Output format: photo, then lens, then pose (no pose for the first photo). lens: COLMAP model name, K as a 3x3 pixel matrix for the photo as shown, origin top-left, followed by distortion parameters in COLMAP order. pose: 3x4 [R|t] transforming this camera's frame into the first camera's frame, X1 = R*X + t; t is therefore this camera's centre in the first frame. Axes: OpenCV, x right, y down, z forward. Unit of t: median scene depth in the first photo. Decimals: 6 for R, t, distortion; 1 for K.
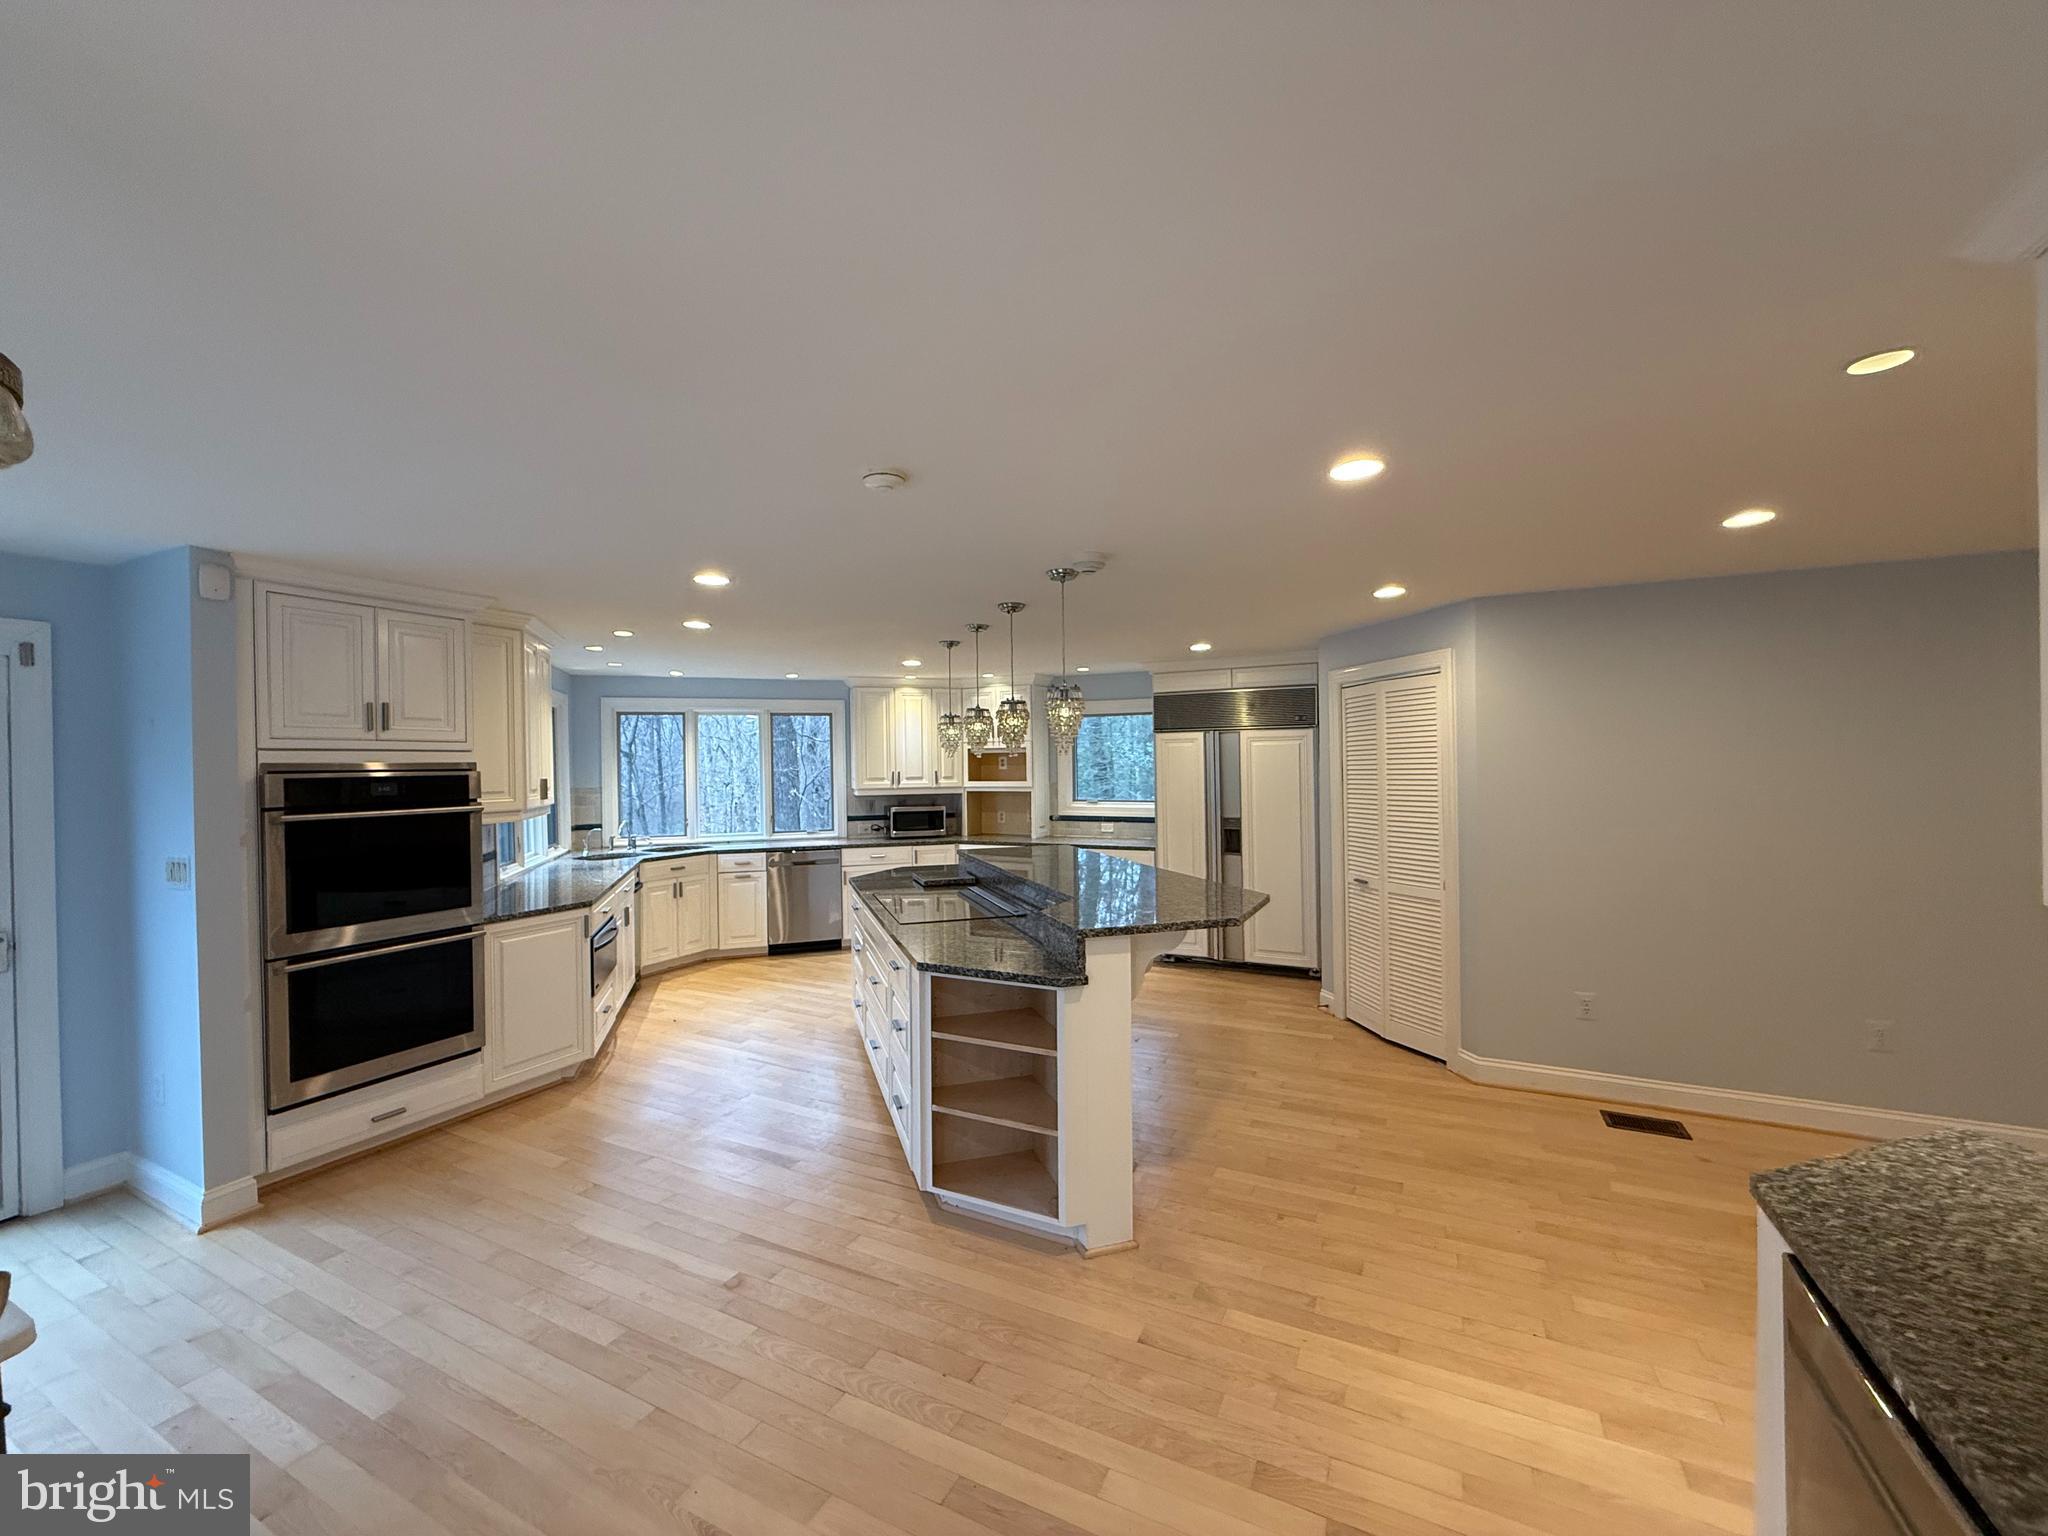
lens RADIAL K [[822.6, 0, 1024.0], [0, 822.6, 768.0], [0, 0, 1]] dist [0.000074, -0.000001]
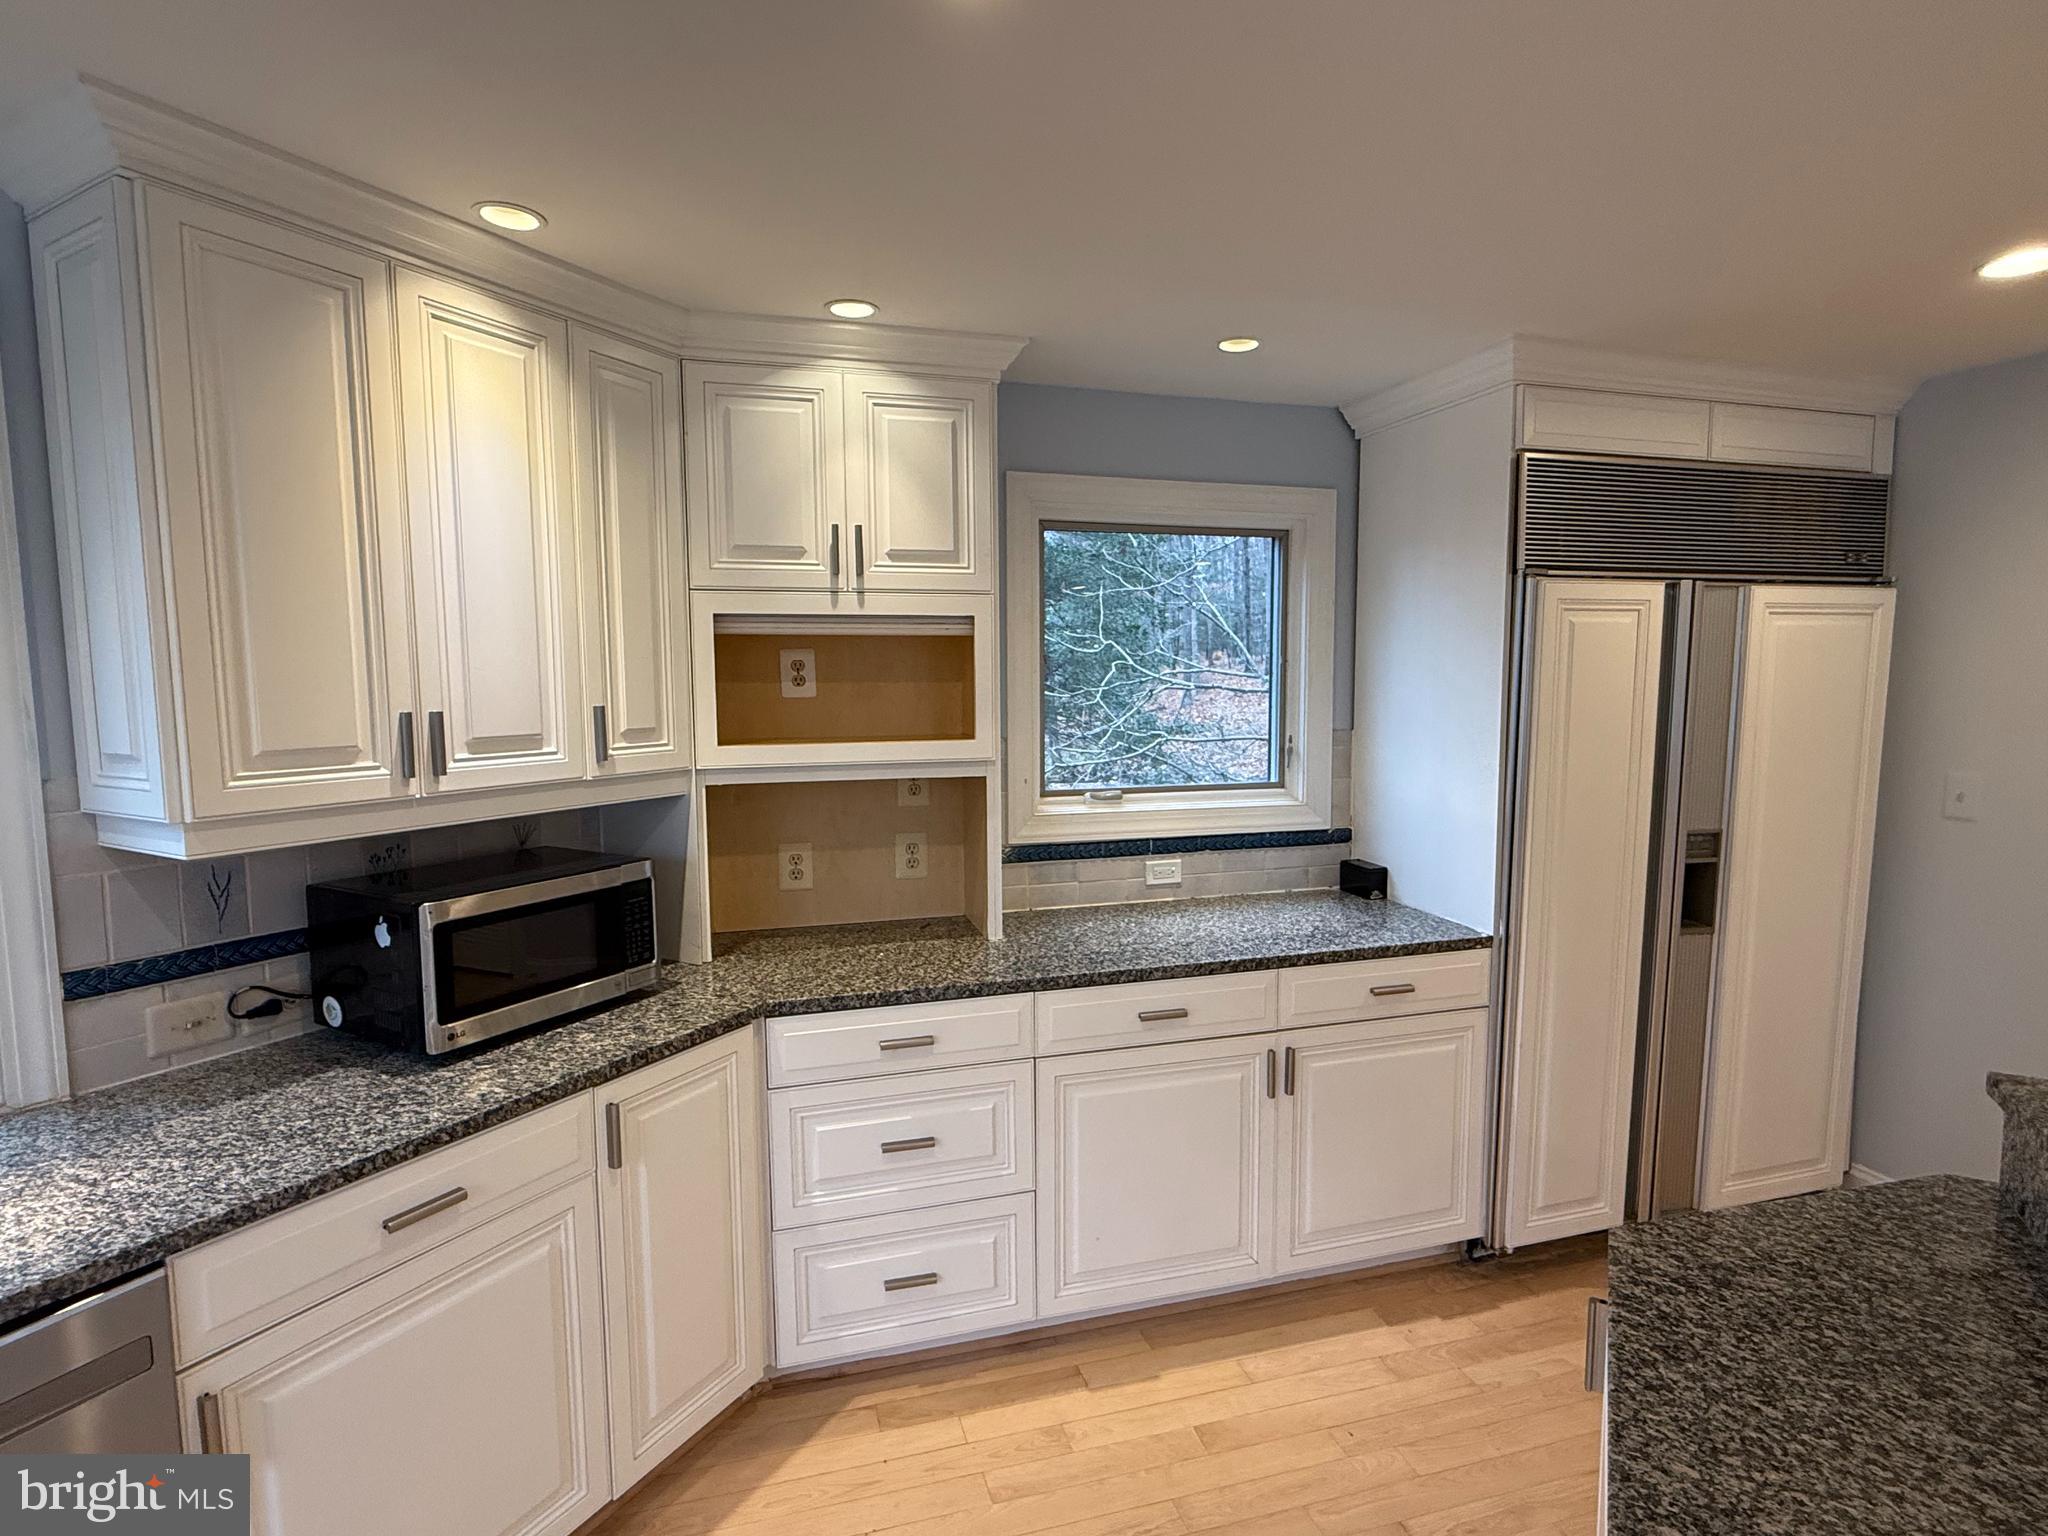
lens RADIAL K [[1034.1, 0, 1024.0], [0, 1034.1, 768.0], [0, 0, 1]] dist [-0.001780, -0.000263]
pose [[0.734327, -0.053912, 0.676651, -0.215802], [0.001315, 0.996952, 0.078005, -0.001415], [-0.678794, -0.056391, 0.732160, 0.726602]]
